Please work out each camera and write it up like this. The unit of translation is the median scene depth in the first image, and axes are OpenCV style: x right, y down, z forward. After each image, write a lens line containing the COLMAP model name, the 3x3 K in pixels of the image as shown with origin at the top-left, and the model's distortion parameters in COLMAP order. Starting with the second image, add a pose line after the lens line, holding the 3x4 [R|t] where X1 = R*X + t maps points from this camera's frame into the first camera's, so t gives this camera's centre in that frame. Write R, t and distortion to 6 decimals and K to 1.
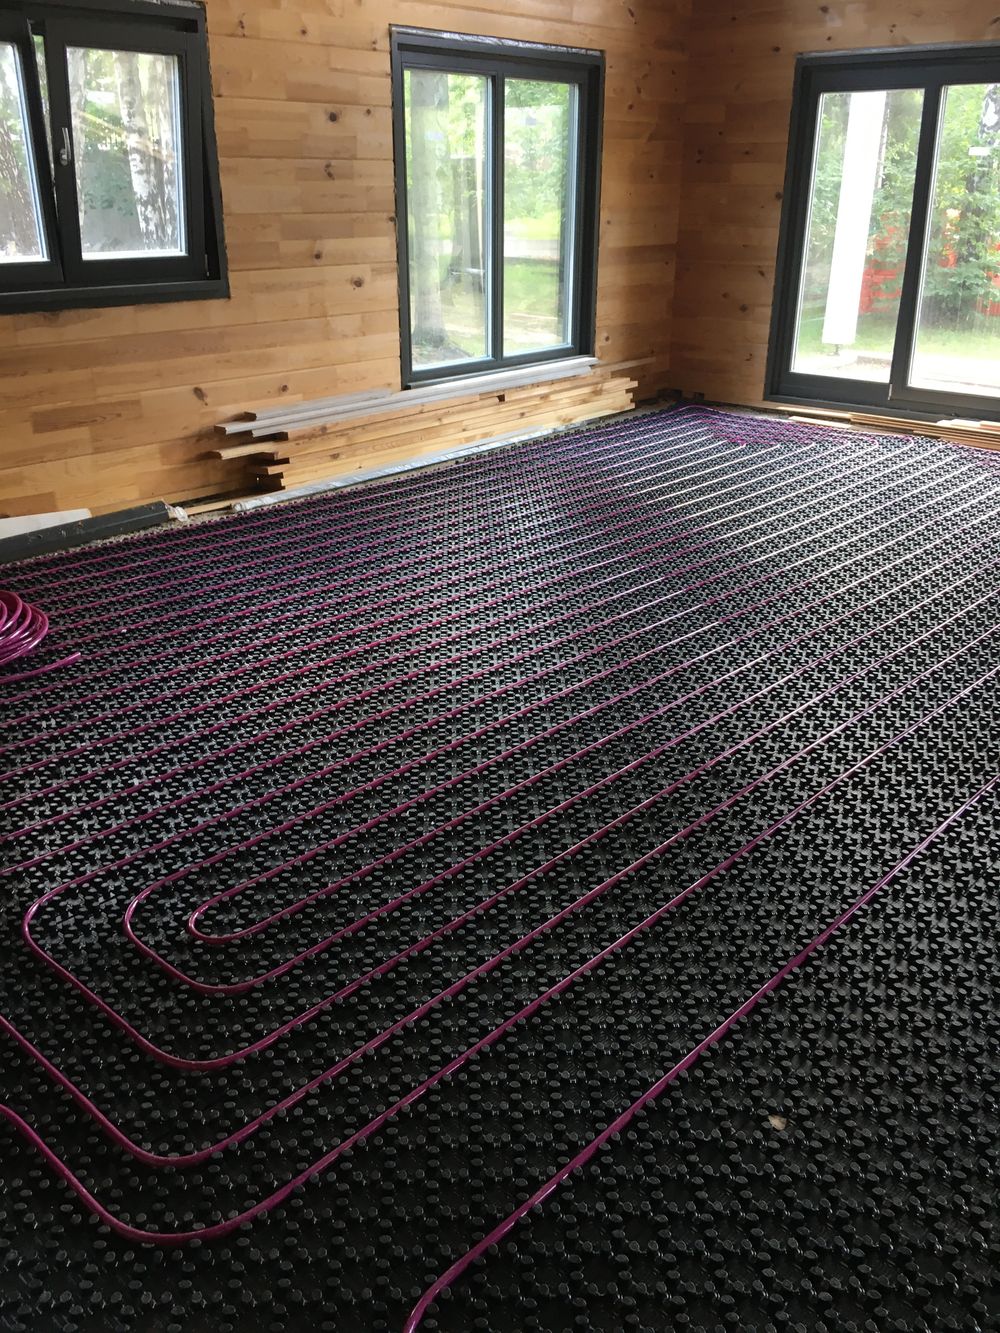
lens RADIAL K [[1145.3, 0, 500.0], [0, 1145.3, 666.5], [0, 0, 1]] dist [0.101095, -0.132144]
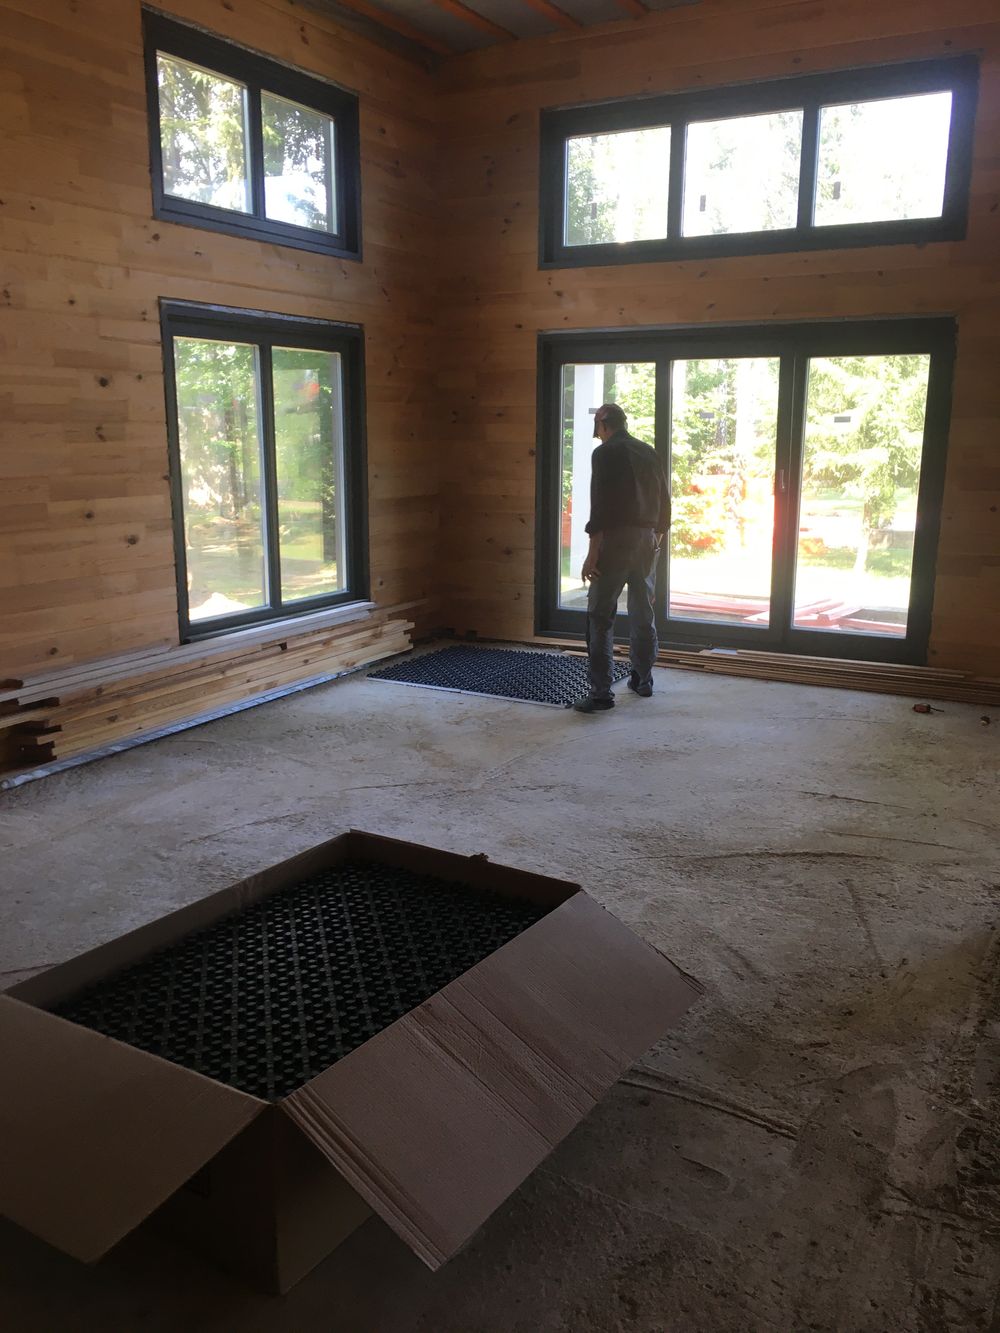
lens RADIAL K [[1145.3, 0, 500.0], [0, 1145.3, 666.5], [0, 0, 1]] dist [0.101095, -0.132144]
pose [[0.972678, -0.048861, 0.226957, -0.048000], [0.090847, 0.979751, -0.178421, -0.029137], [-0.213643, 0.194165, 0.957422, 0.034467]]
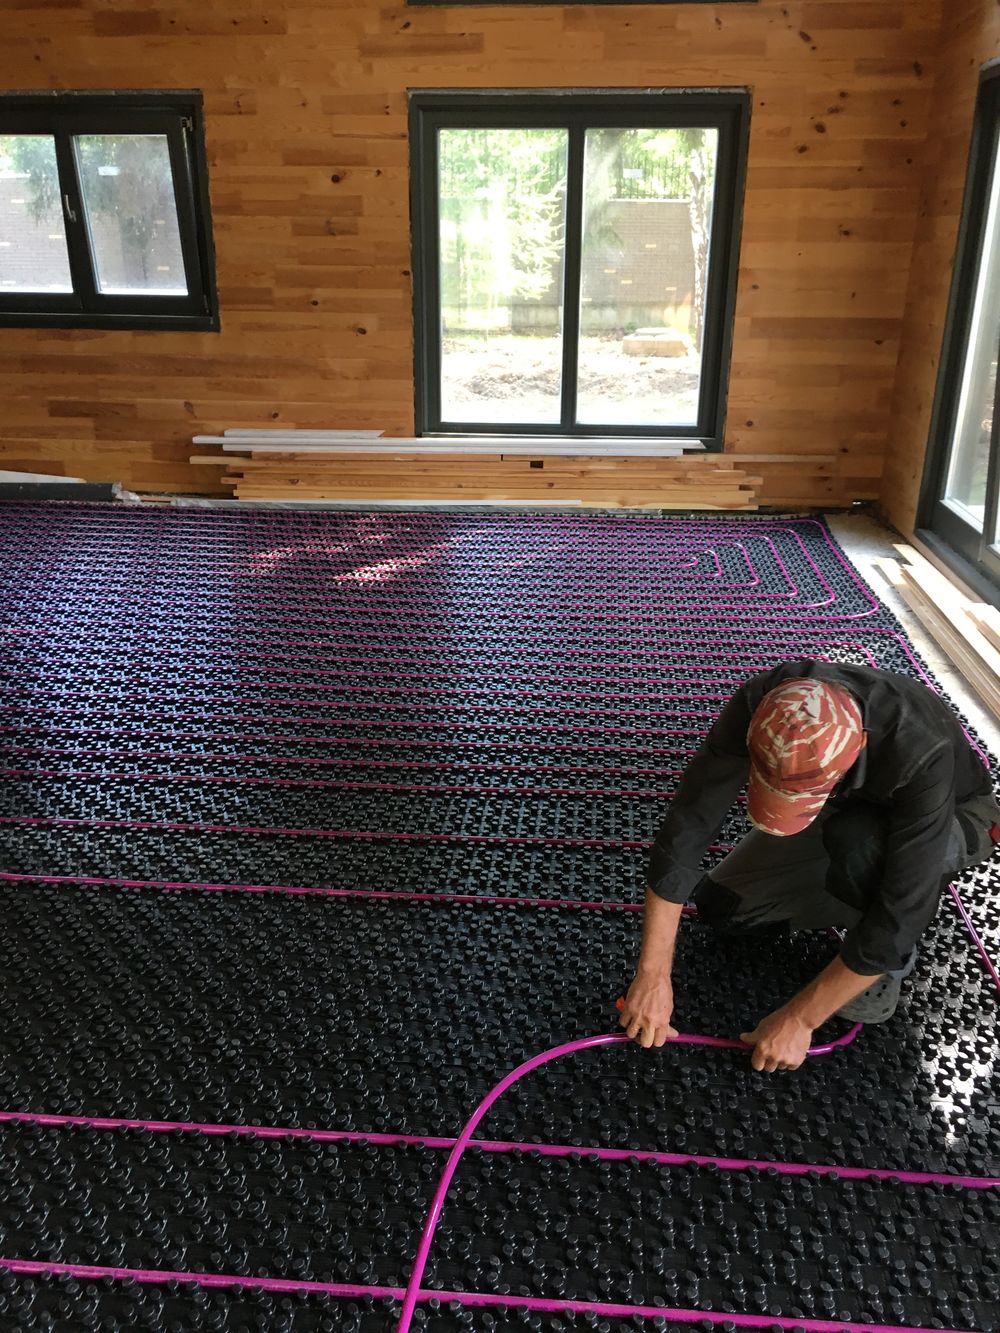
lens RADIAL K [[1145.3, 0, 500.0], [0, 1145.3, 666.5], [0, 0, 1]] dist [0.101095, -0.132144]
pose [[0.603930, 0.276474, -0.747550, 0.824768], [-0.314741, 0.944411, 0.095009, -0.178095], [0.732262, 0.177906, 0.657375, 0.443861]]
